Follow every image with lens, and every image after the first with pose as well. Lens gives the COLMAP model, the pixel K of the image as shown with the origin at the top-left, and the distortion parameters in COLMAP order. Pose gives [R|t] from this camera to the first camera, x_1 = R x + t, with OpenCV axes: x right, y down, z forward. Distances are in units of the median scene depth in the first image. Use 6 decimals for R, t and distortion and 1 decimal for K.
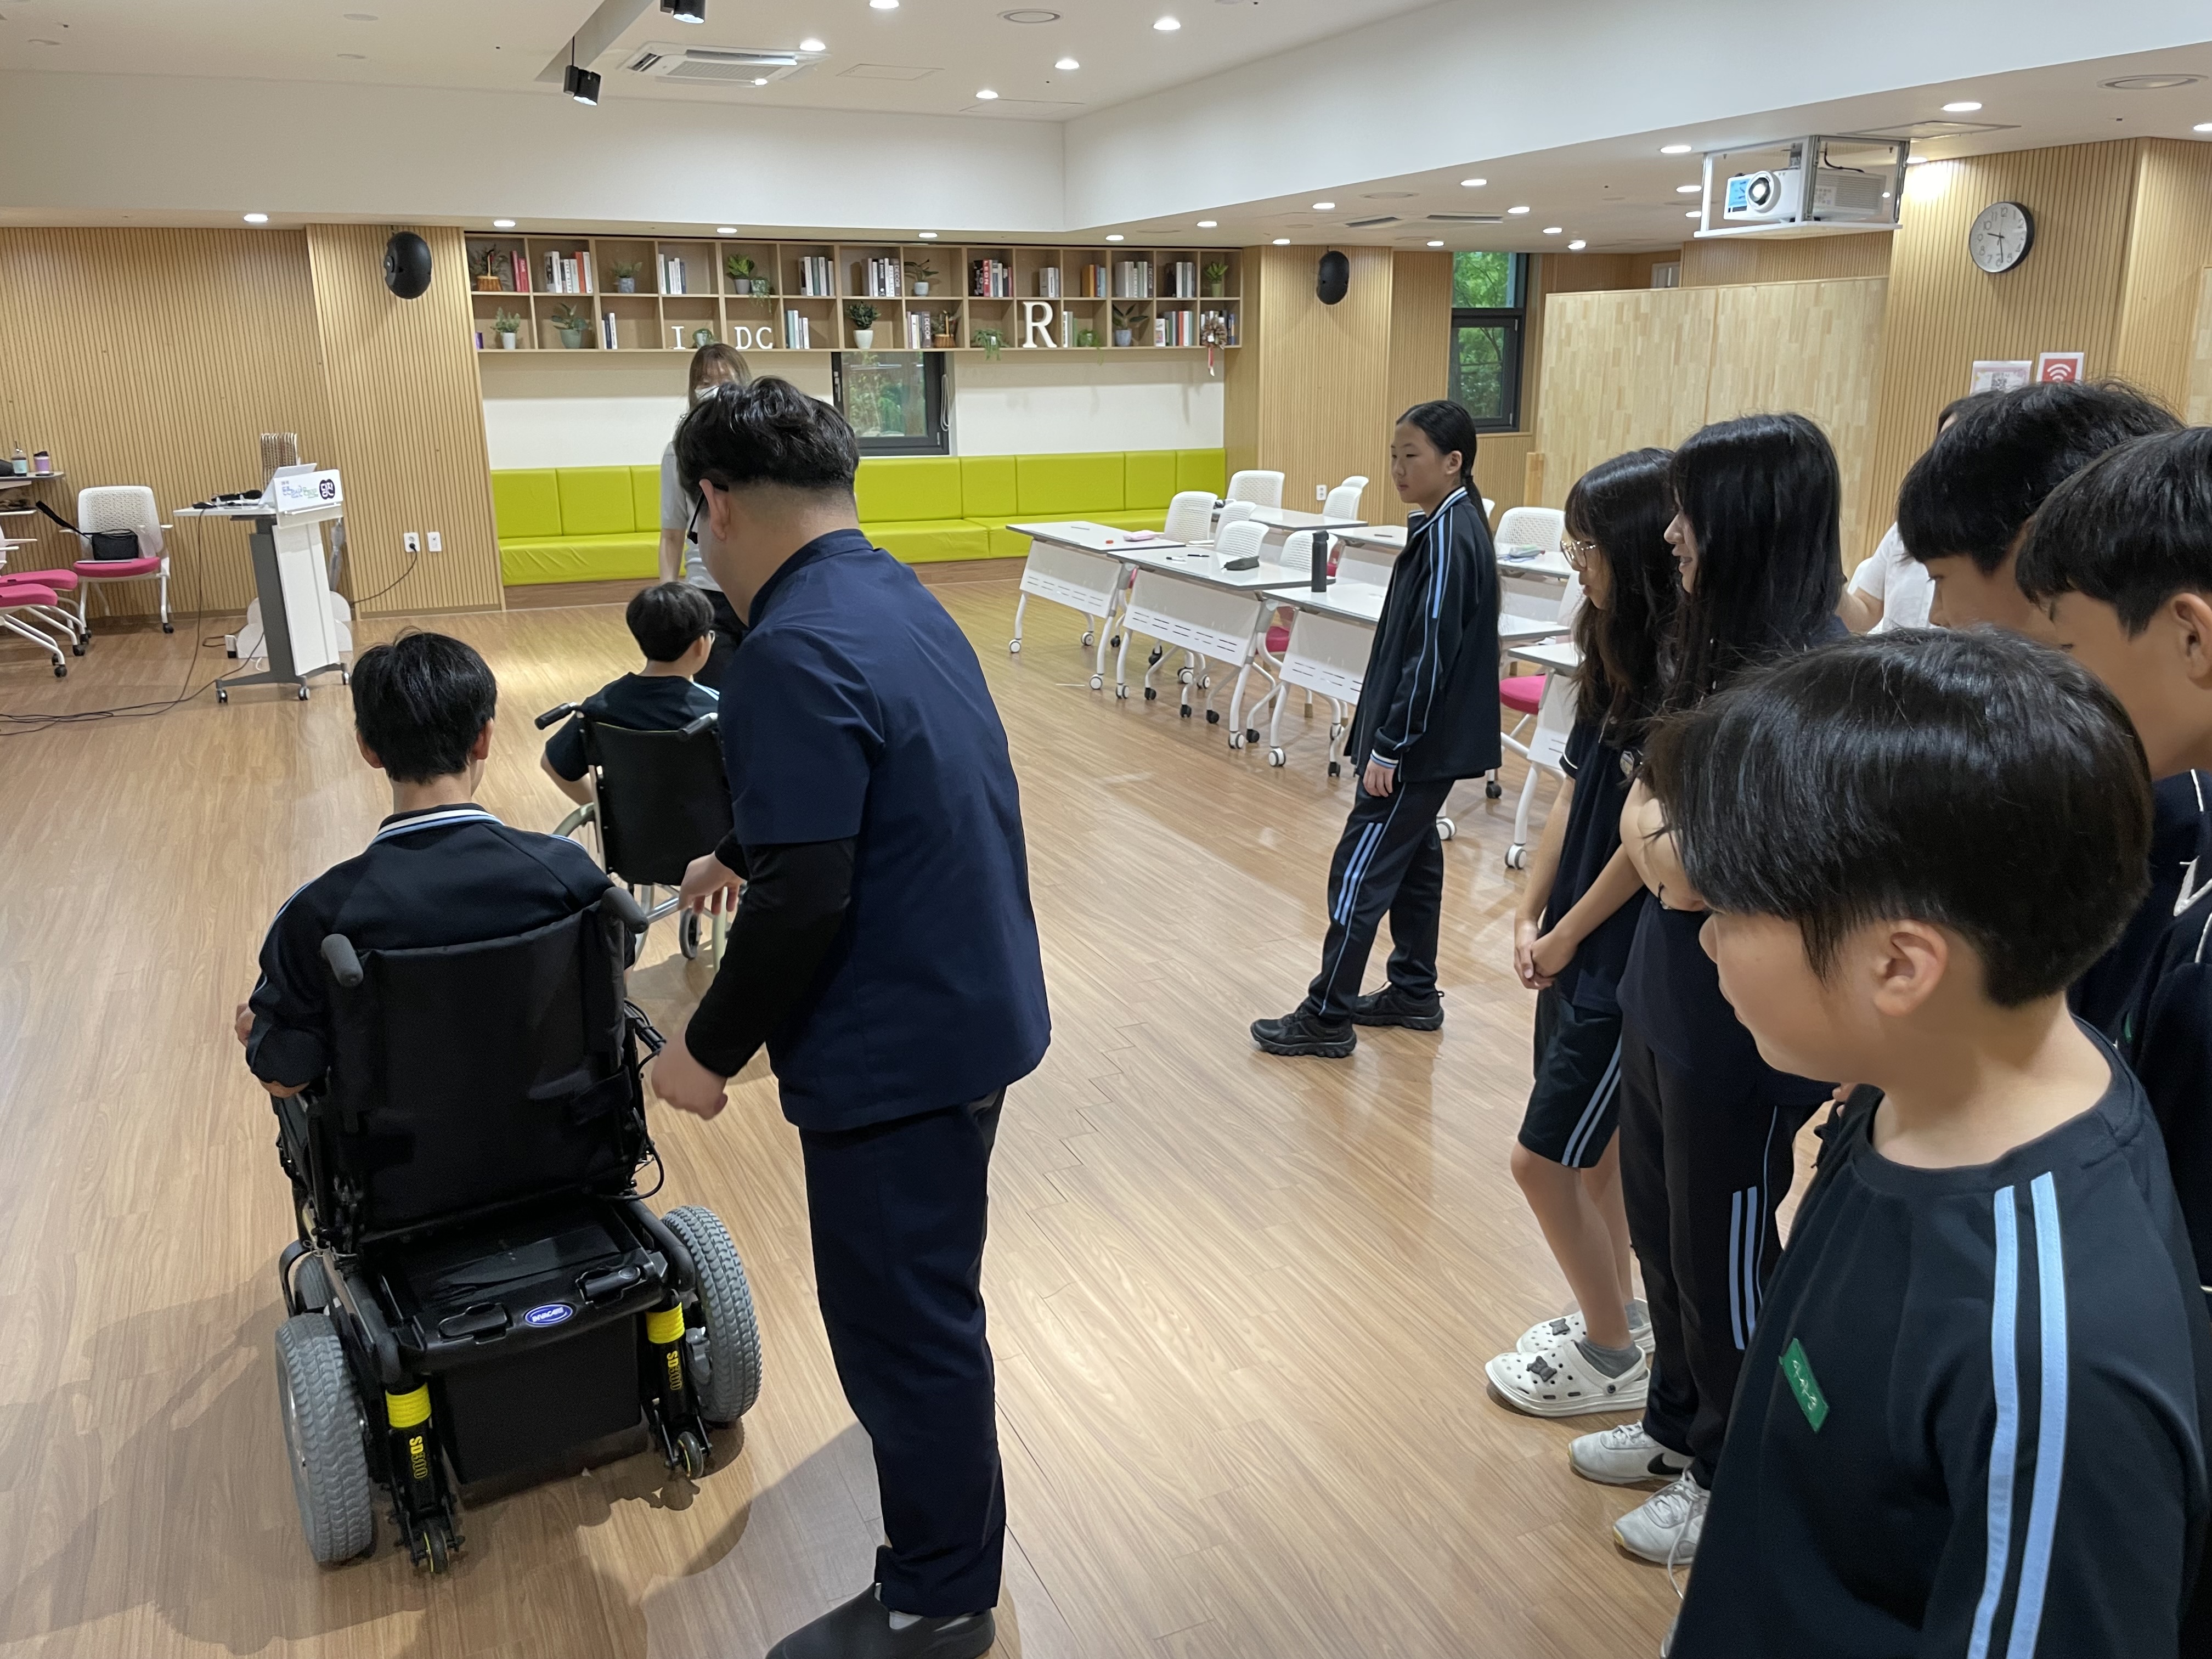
lens RADIAL K [[1677.3, 0, 1106.0], [0, 1677.3, 829.5], [0, 0, 1]] dist [0.036594, -0.001799]
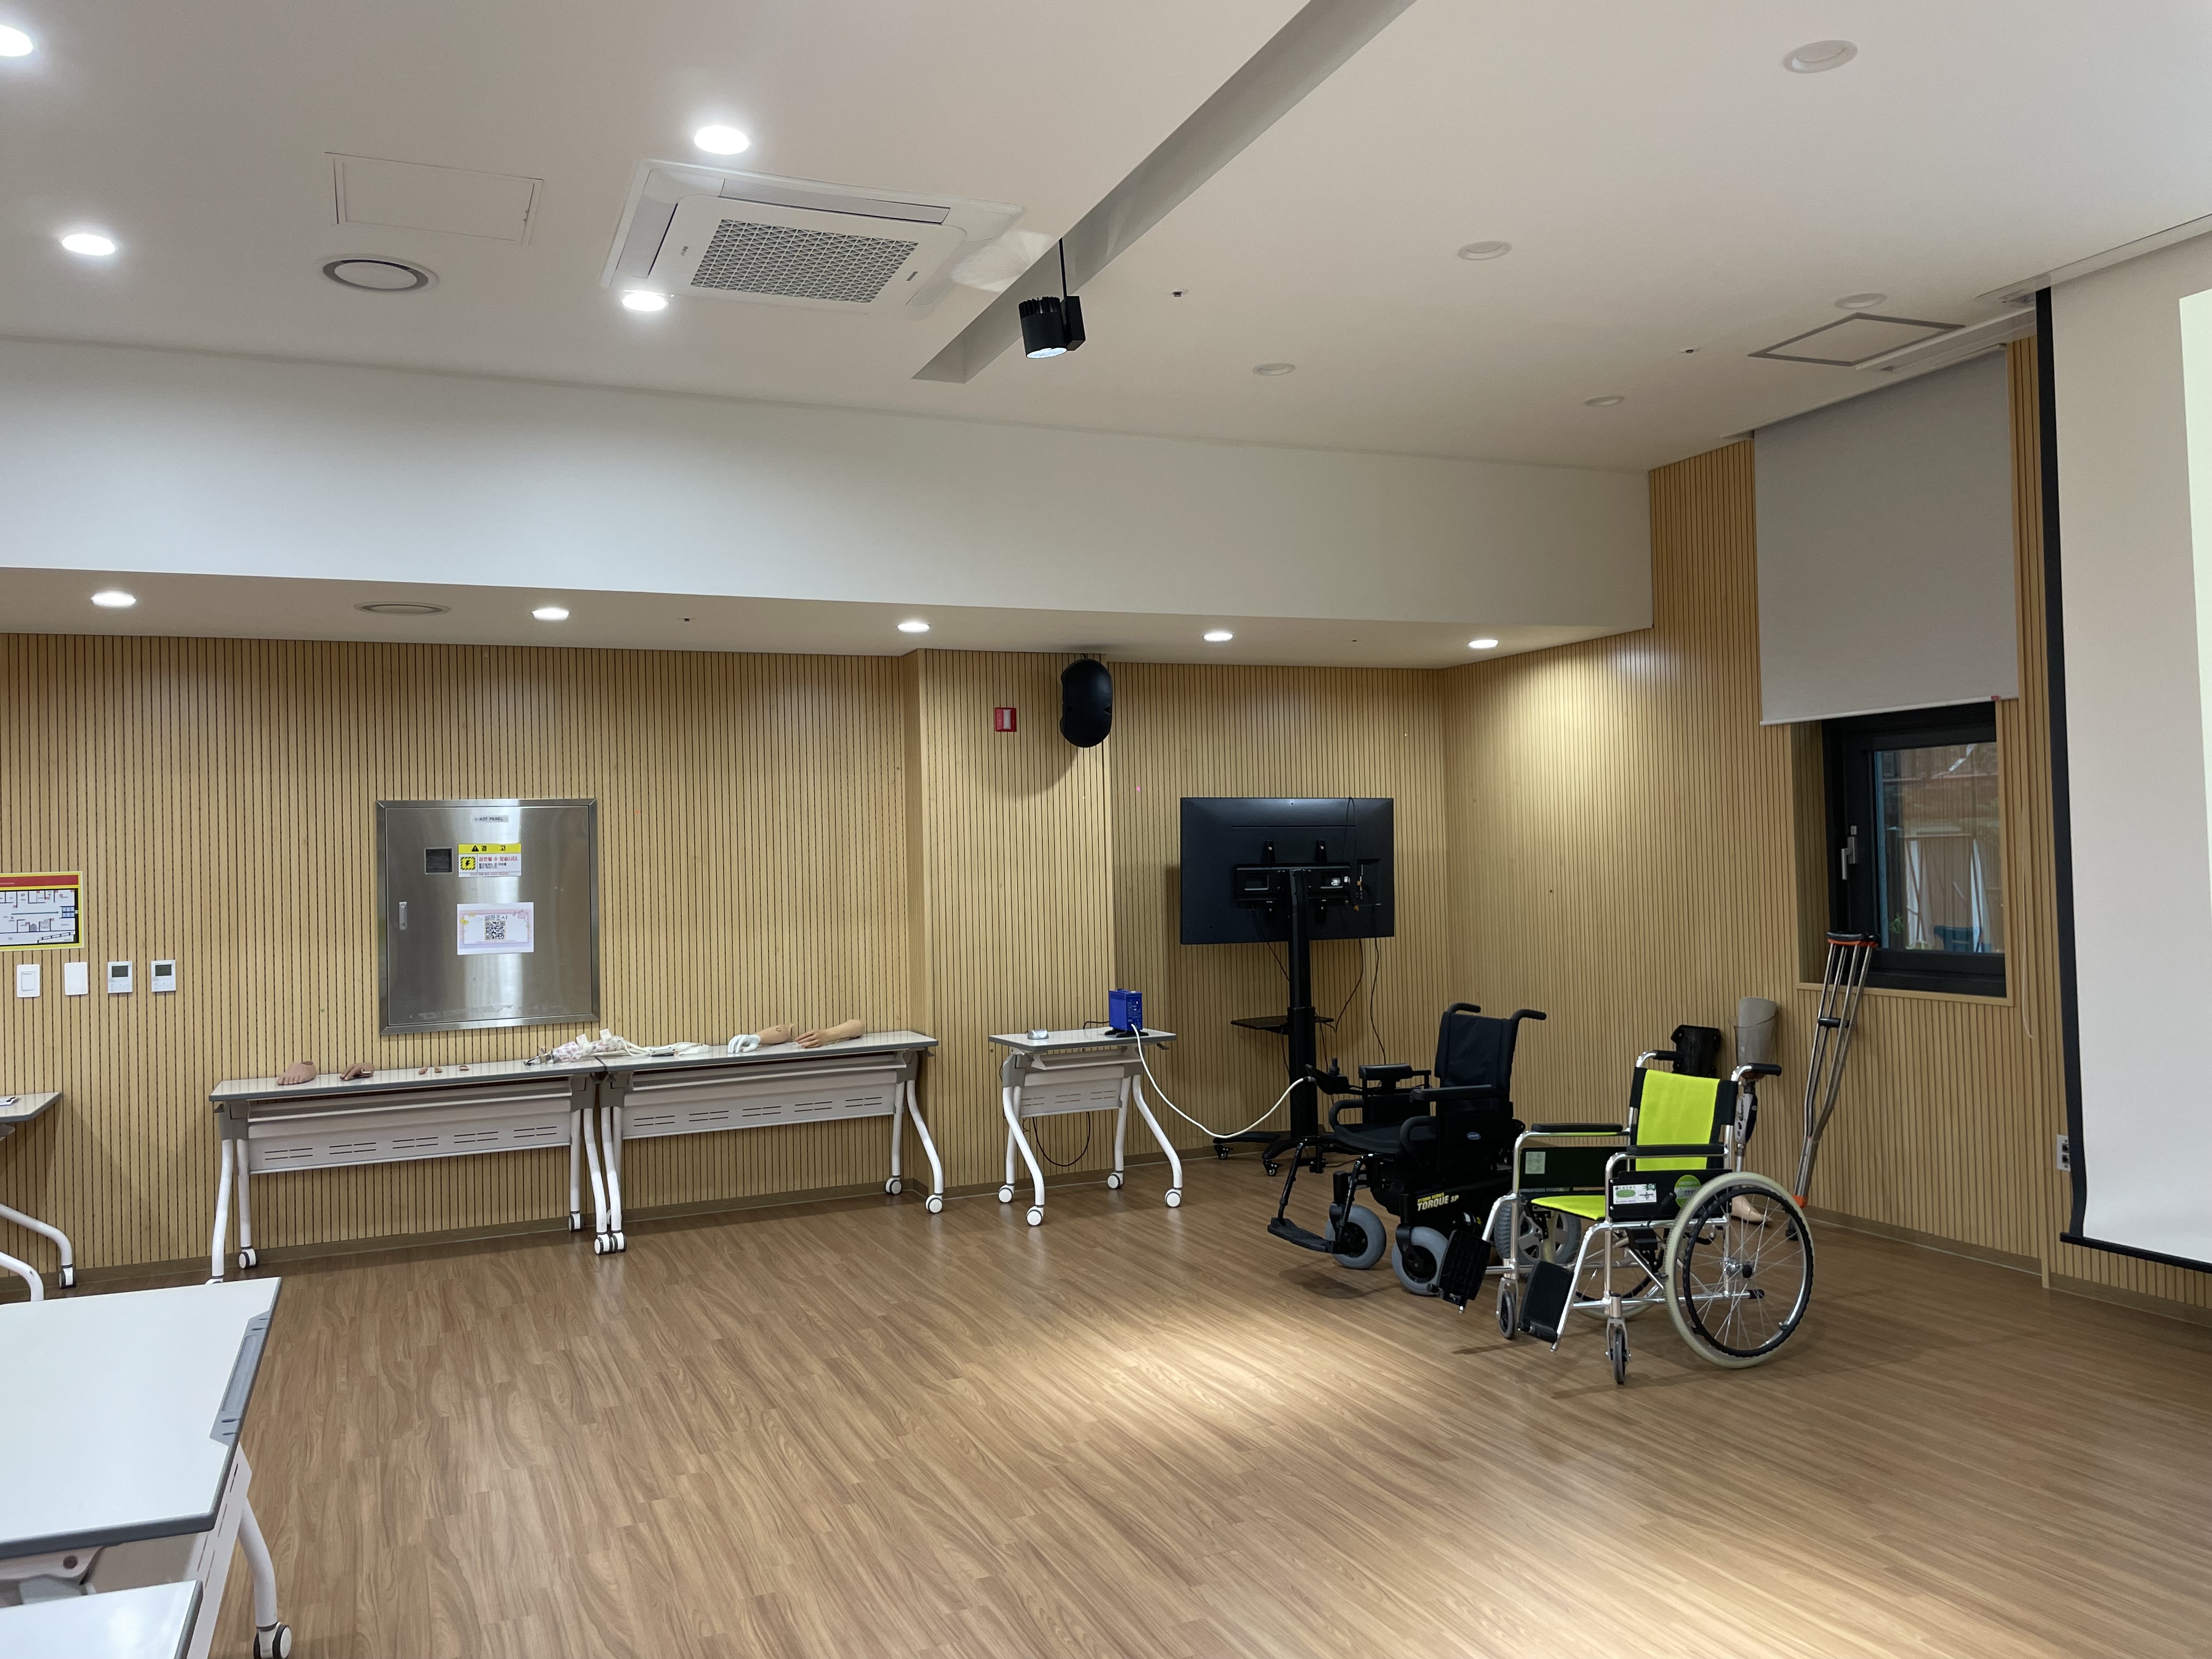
lens RADIAL K [[1677.3, 0, 1106.0], [0, 1677.3, 829.5], [0, 0, 1]] dist [0.036594, -0.001799]
pose [[-0.999066, 0.032041, 0.028979, 0.036753], [0.038484, 0.964853, 0.259959, -0.617437], [-0.019631, 0.260831, -0.965185, 2.360148]]
